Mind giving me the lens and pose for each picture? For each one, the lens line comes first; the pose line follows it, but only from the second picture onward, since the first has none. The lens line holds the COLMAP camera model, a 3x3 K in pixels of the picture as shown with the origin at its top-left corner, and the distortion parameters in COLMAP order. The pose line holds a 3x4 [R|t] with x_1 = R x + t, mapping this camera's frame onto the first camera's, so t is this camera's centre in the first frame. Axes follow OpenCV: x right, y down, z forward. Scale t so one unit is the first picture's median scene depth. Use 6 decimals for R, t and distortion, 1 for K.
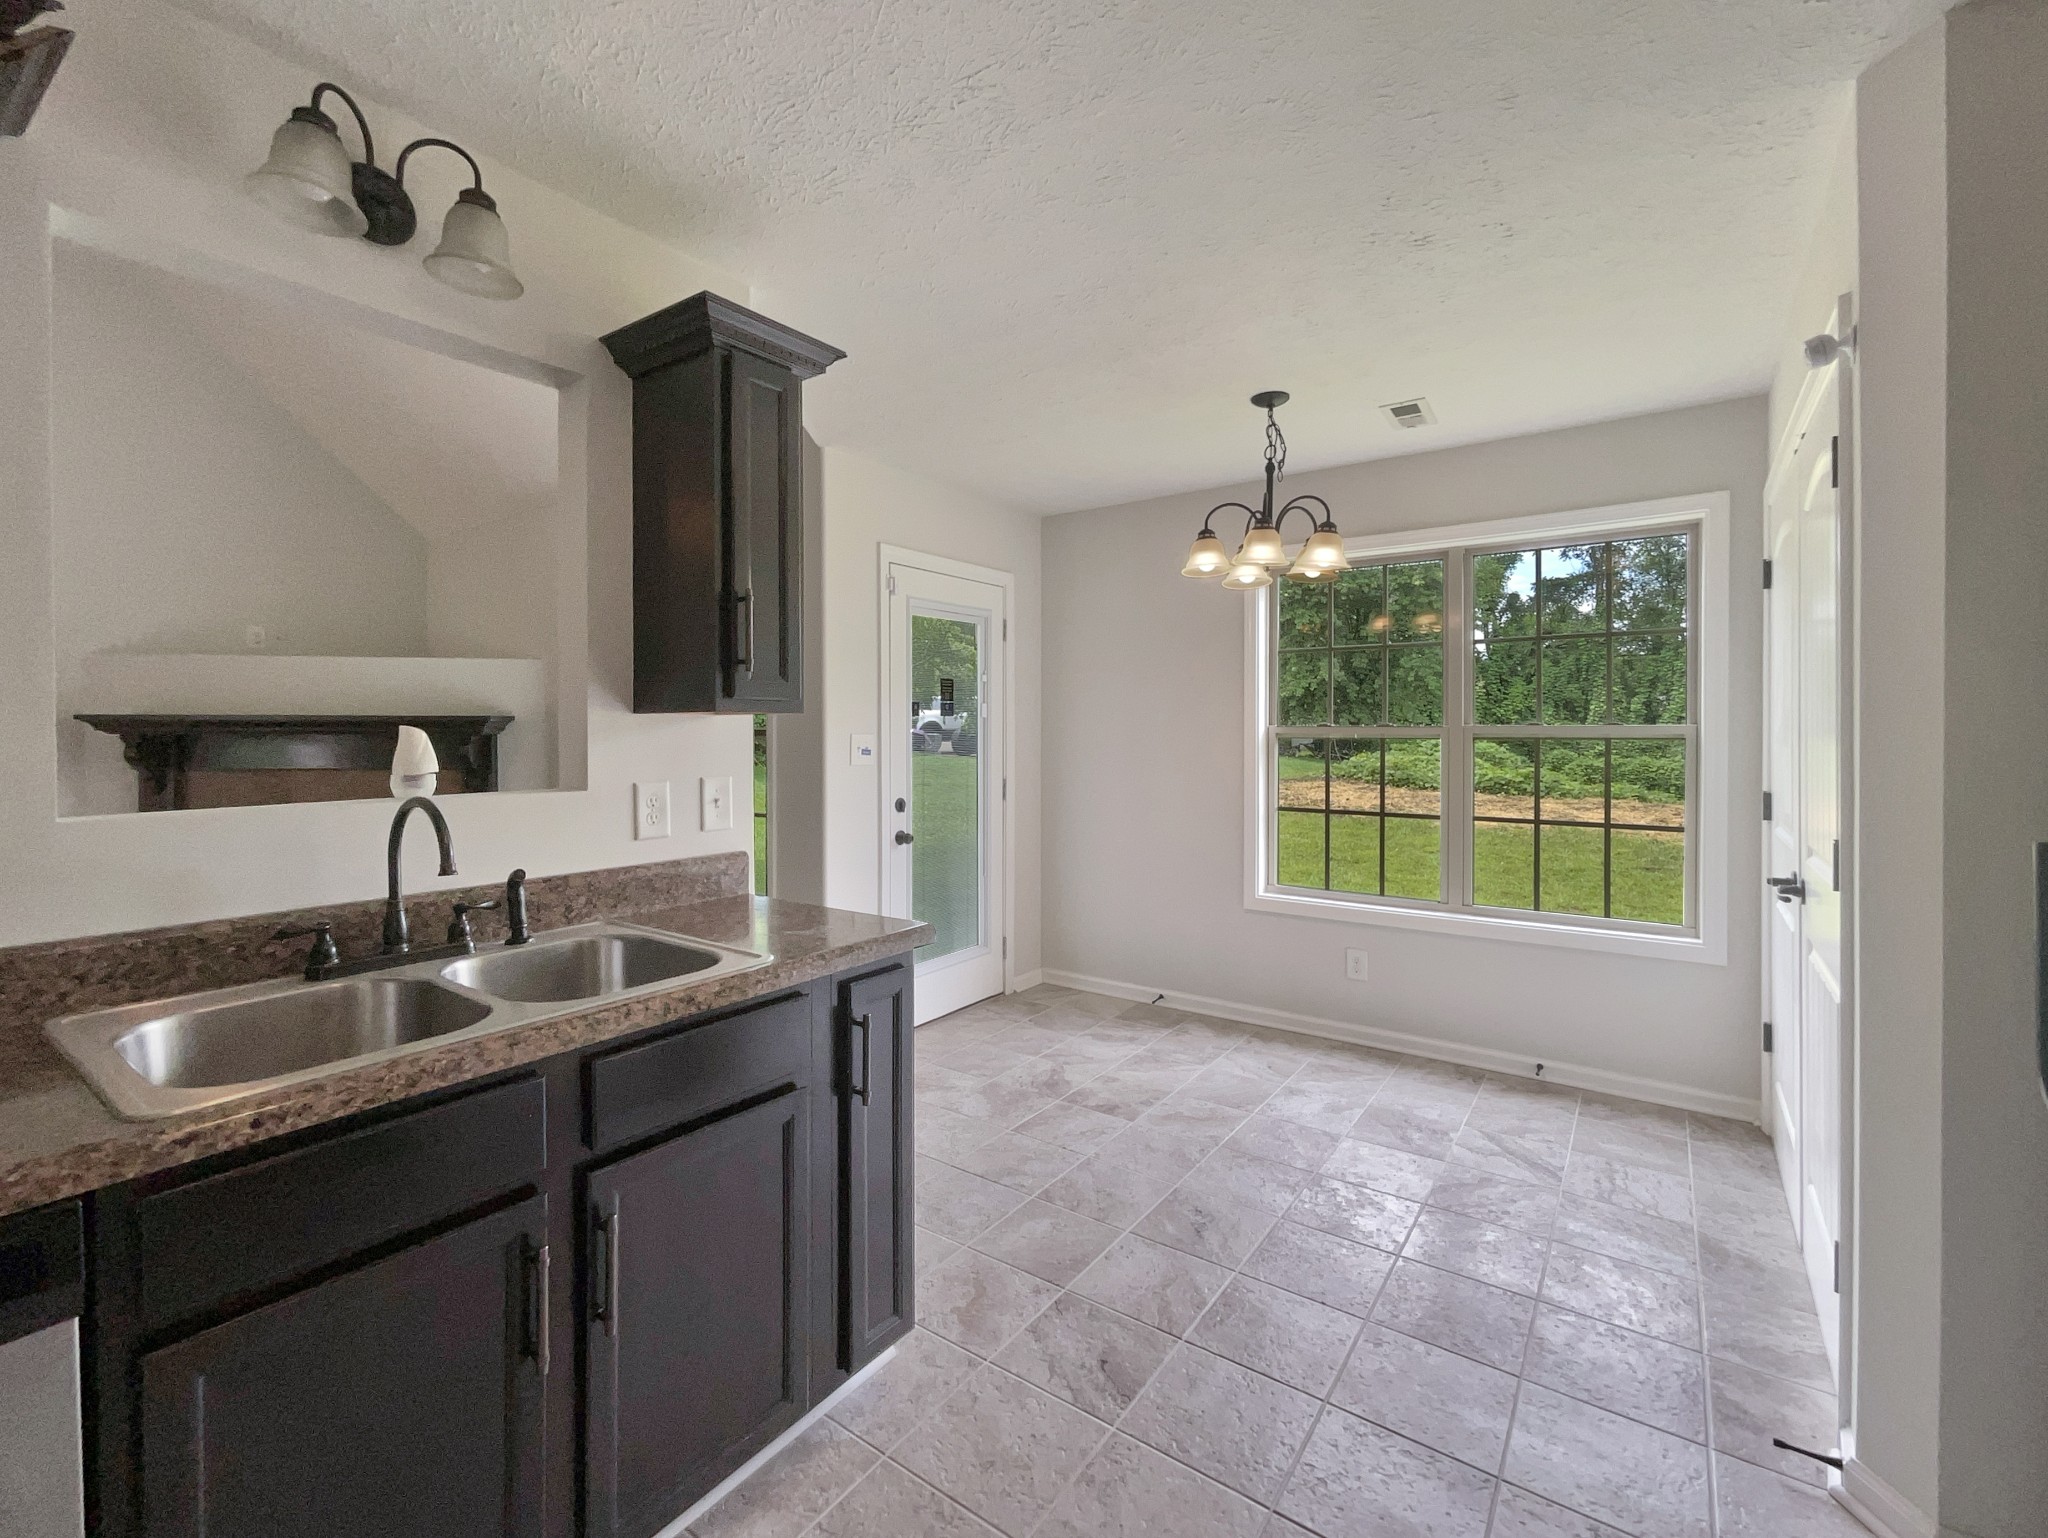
lens RADIAL K [[919.6, 0, 1015.3], [0, 919.6, 719.5], [0, 0, 1]] dist [-0.000706, -0.000142]
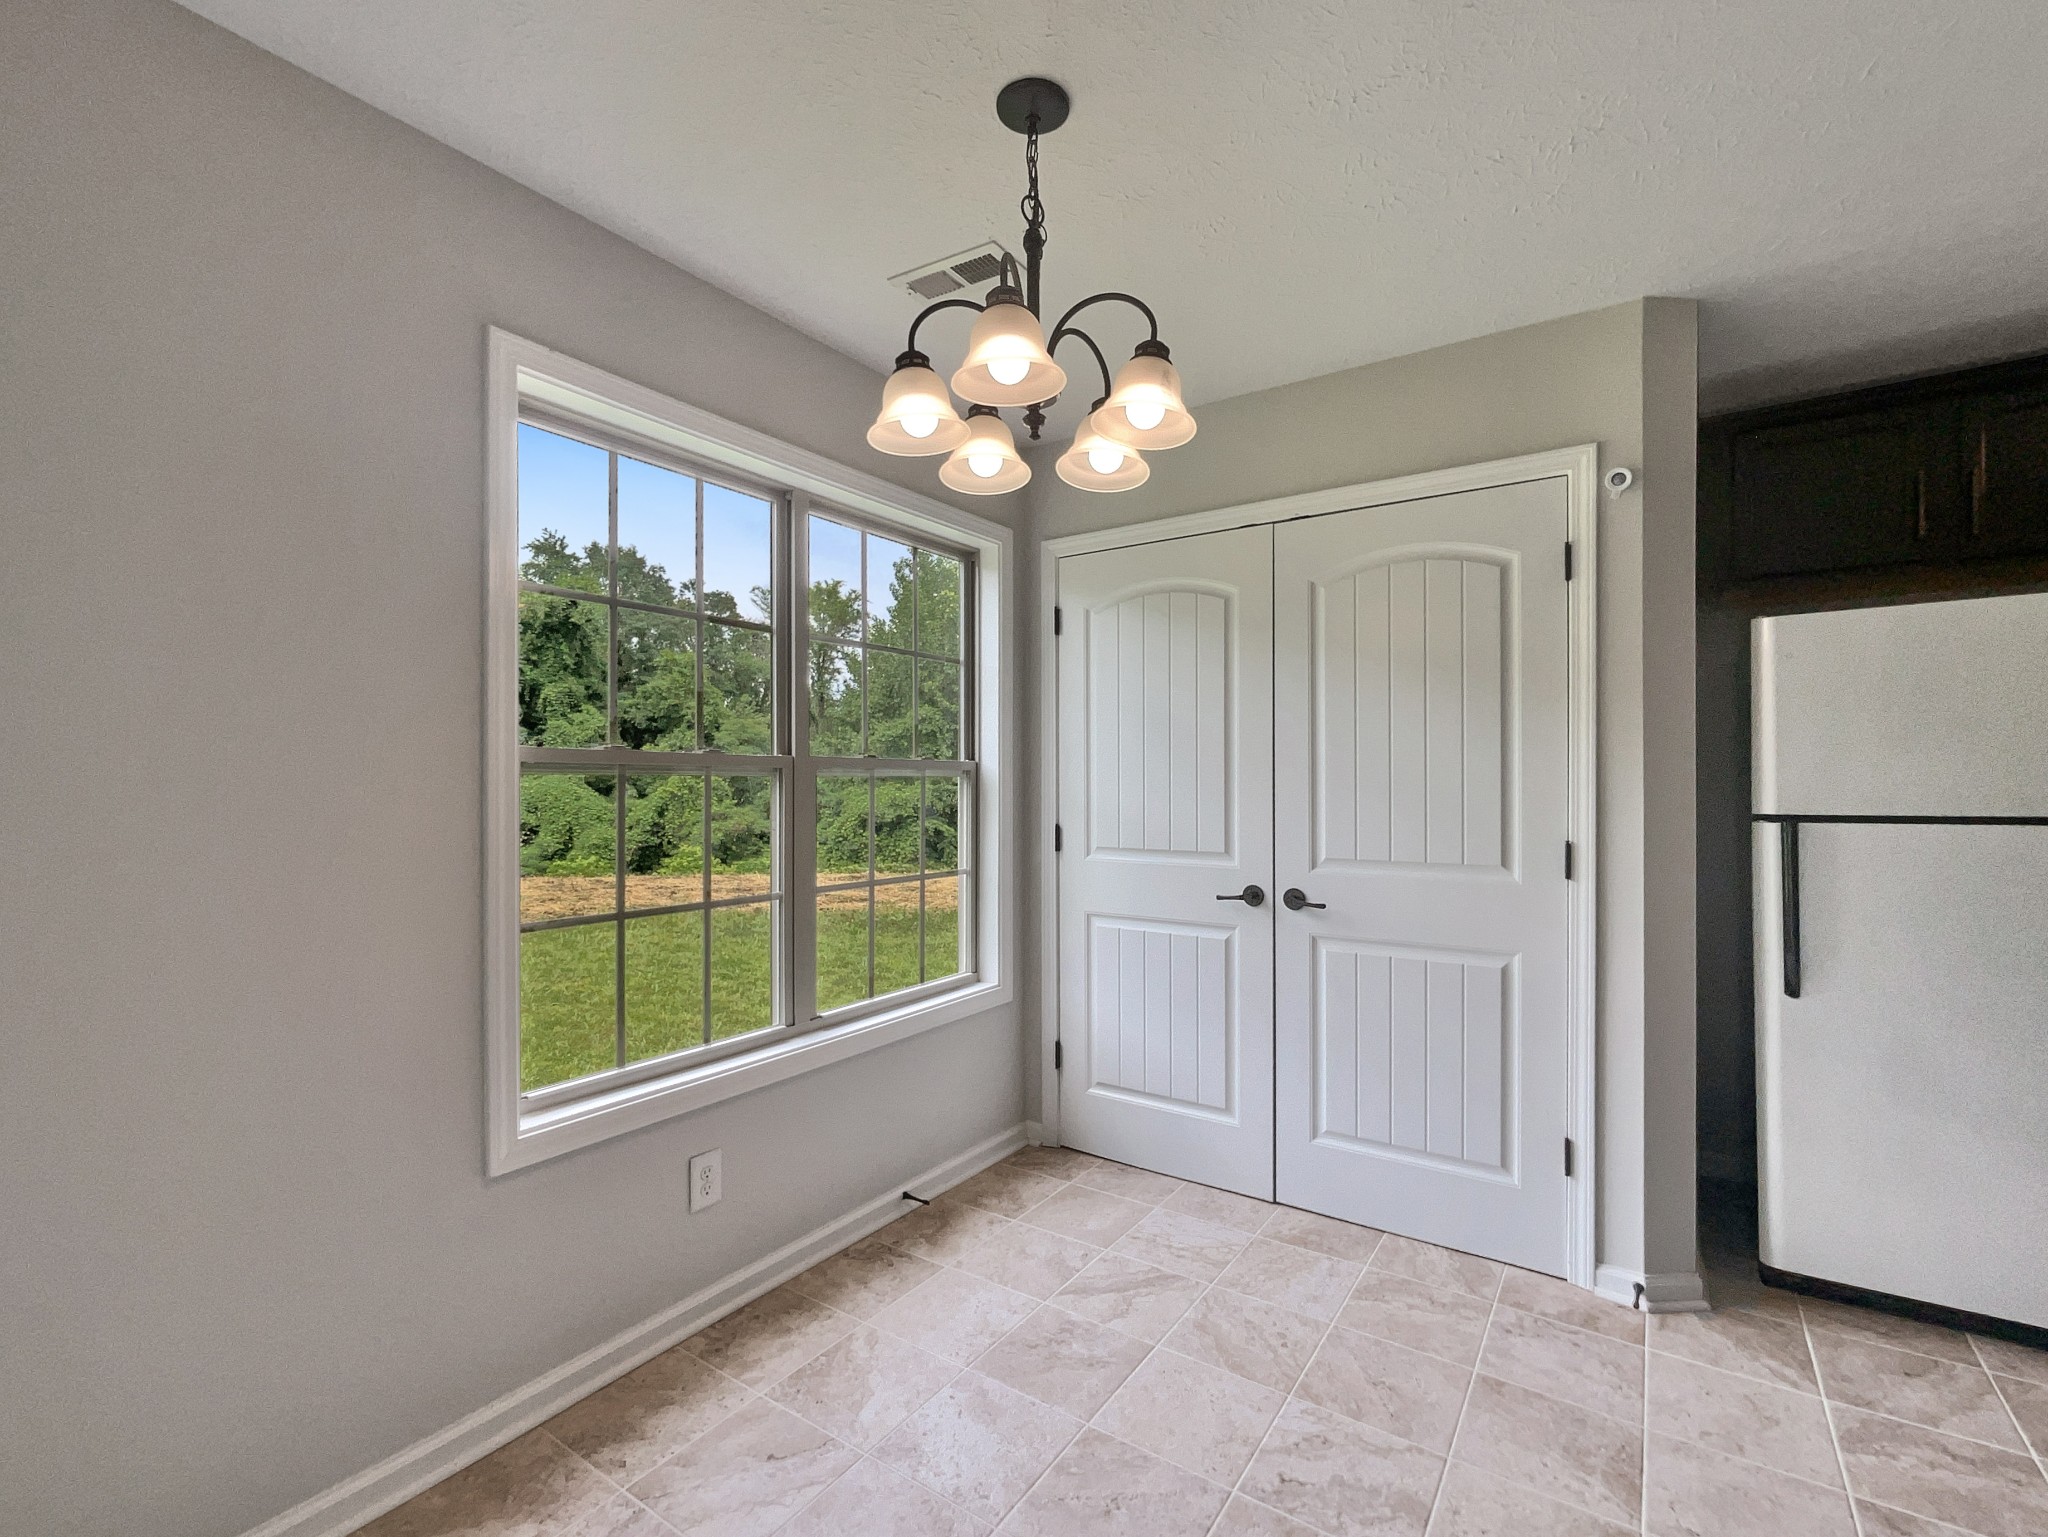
lens RADIAL K [[919.6, 0, 1015.3], [0, 919.6, 719.0], [0, 0, 1]] dist [-0.000706, -0.000142]
pose [[-0.034916, 0.067312, 0.997121, -0.276193], [-0.011805, 0.997632, -0.067760, 0.022443], [-0.999321, -0.014137, -0.034039, 1.030483]]
